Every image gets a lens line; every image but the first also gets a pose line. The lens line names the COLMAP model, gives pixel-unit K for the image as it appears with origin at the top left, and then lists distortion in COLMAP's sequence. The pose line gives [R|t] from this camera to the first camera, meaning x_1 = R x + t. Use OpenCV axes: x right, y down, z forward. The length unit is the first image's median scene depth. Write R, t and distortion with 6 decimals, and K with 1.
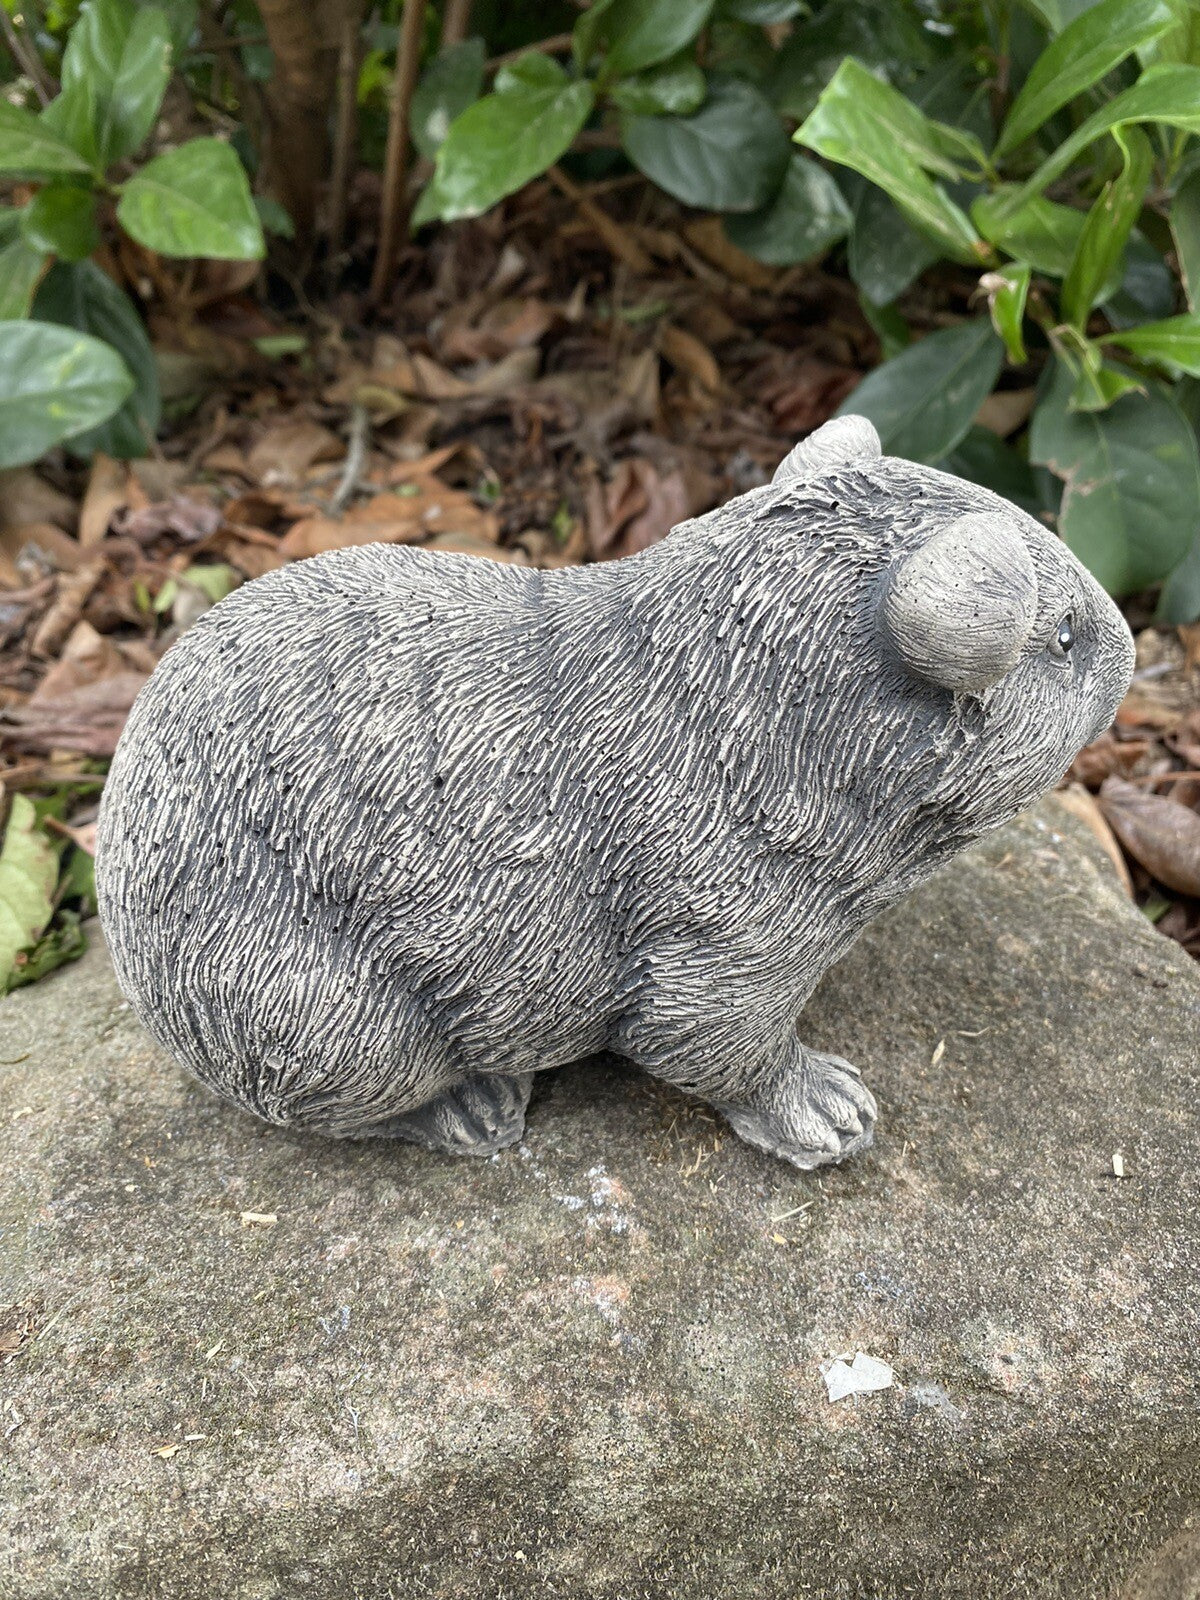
lens RADIAL K [[1263.0, 0, 600.0], [0, 1263.0, 800.0], [0, 0, 1]] dist [-0.014323, 0.009804]
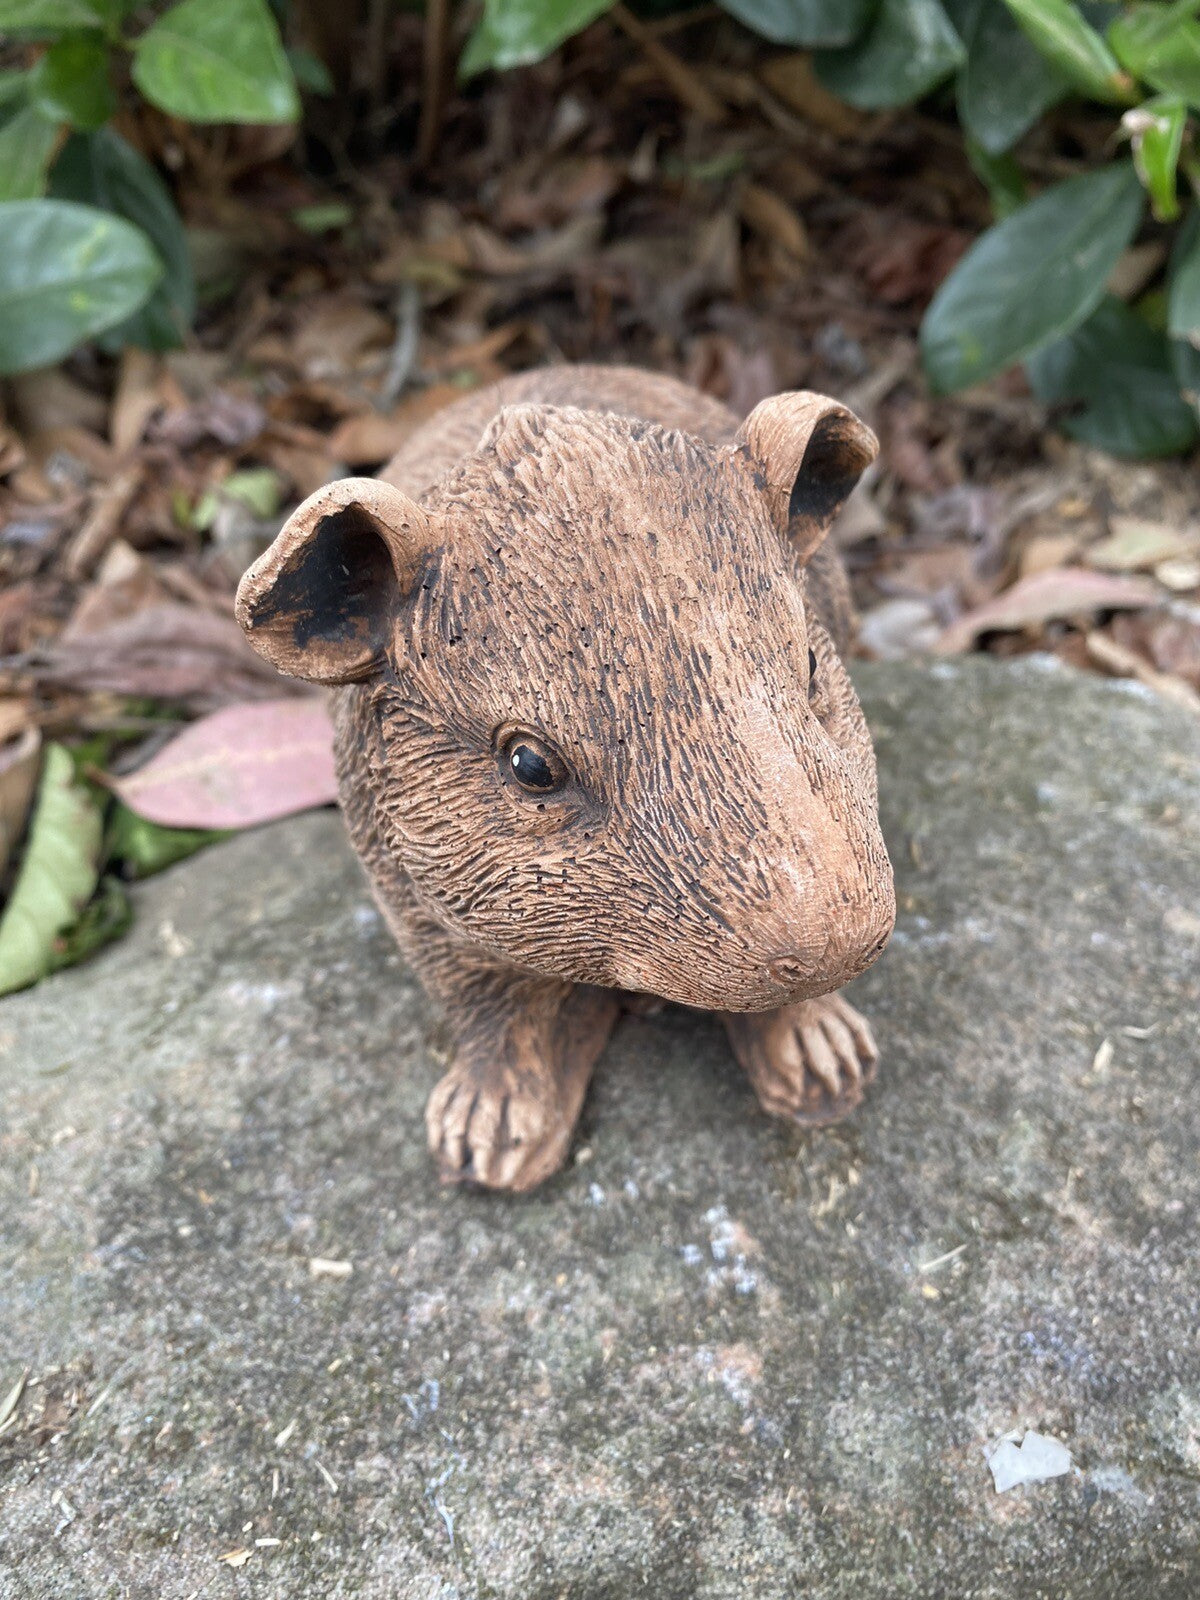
lens RADIAL K [[1241.6, 0, 625.3], [0, 1241.6, 797.7], [0, 0, 1]] dist [-0.023841, 0.013198]
pose [[0.999433, -0.016157, -0.029542, -0.035283], [0.019115, 0.994522, 0.102762, -0.077794], [0.027720, -0.103269, 0.994267, 0.184060]]
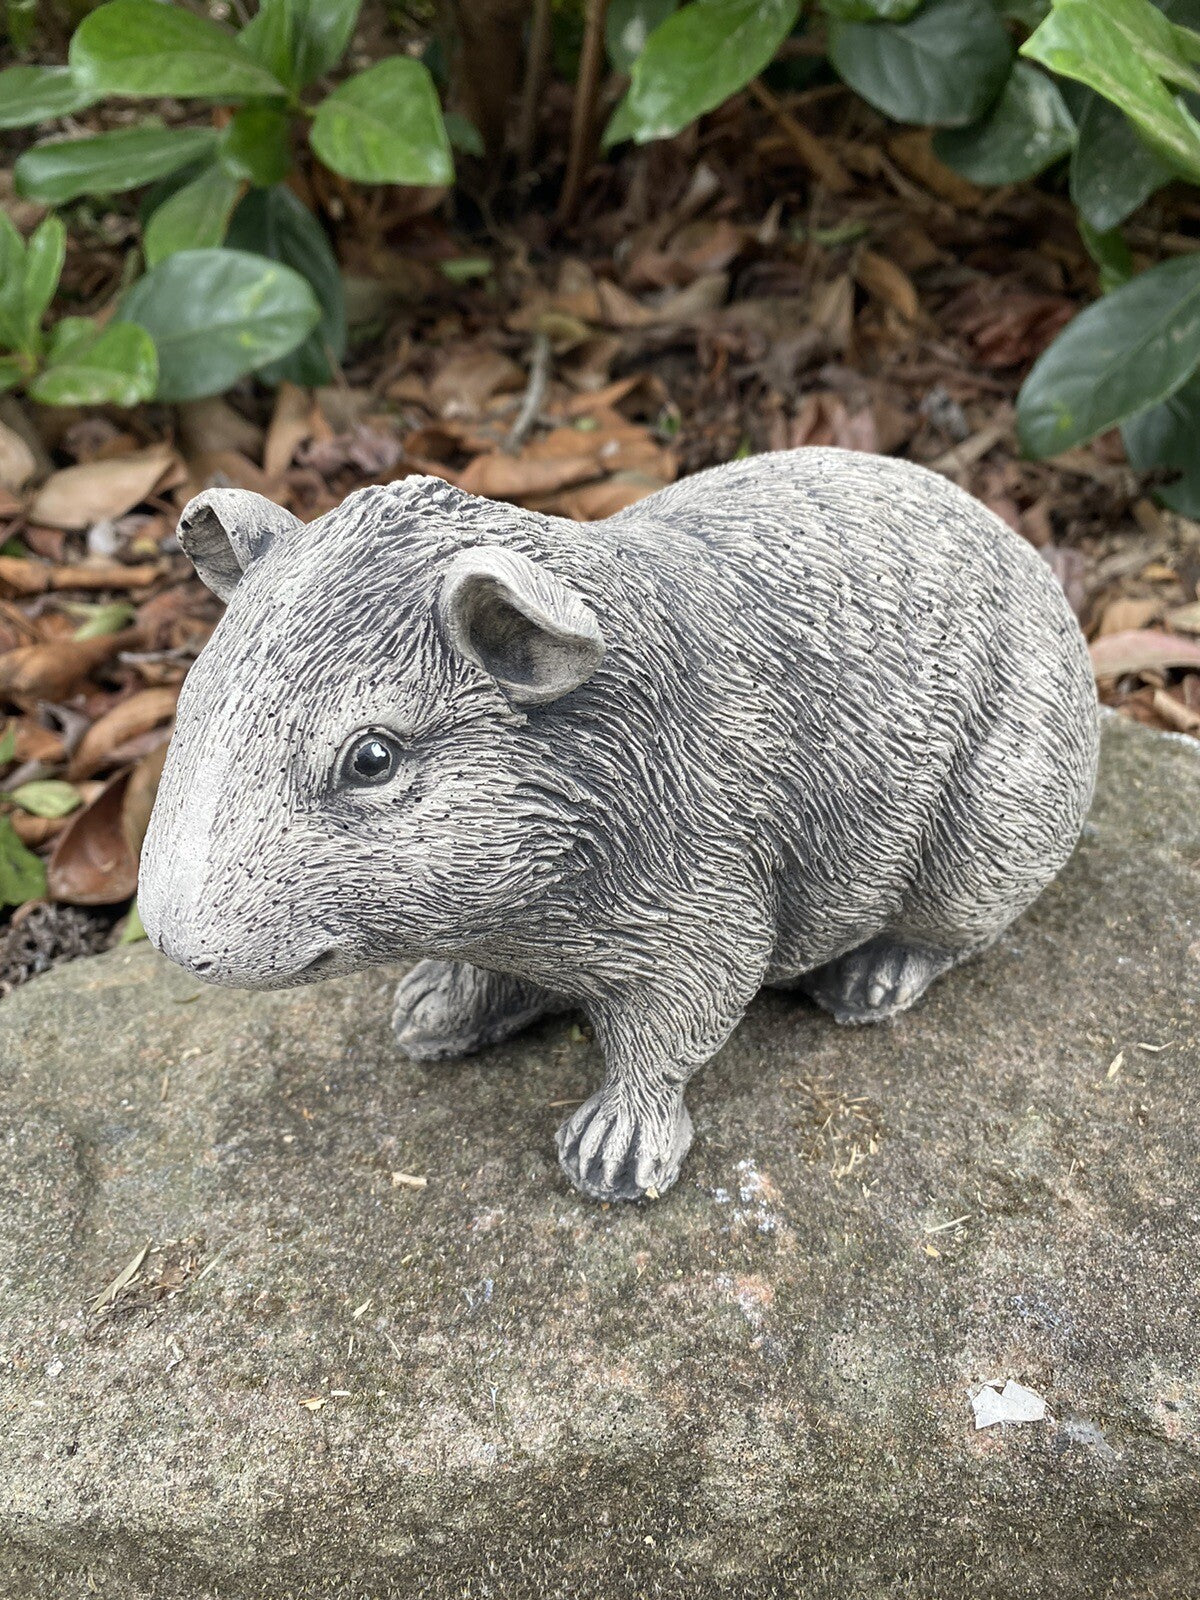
lens RADIAL K [[1257.2, 0, 600.0], [0, 1257.2, 800.0], [0, 0, 1]] dist [-0.025503, 0.026039]
pose [[0.990486, 0.053919, -0.126609, -0.007015], [-0.045325, 0.996530, 0.069814, -0.050891], [0.129934, -0.063411, 0.989493, 0.039555]]
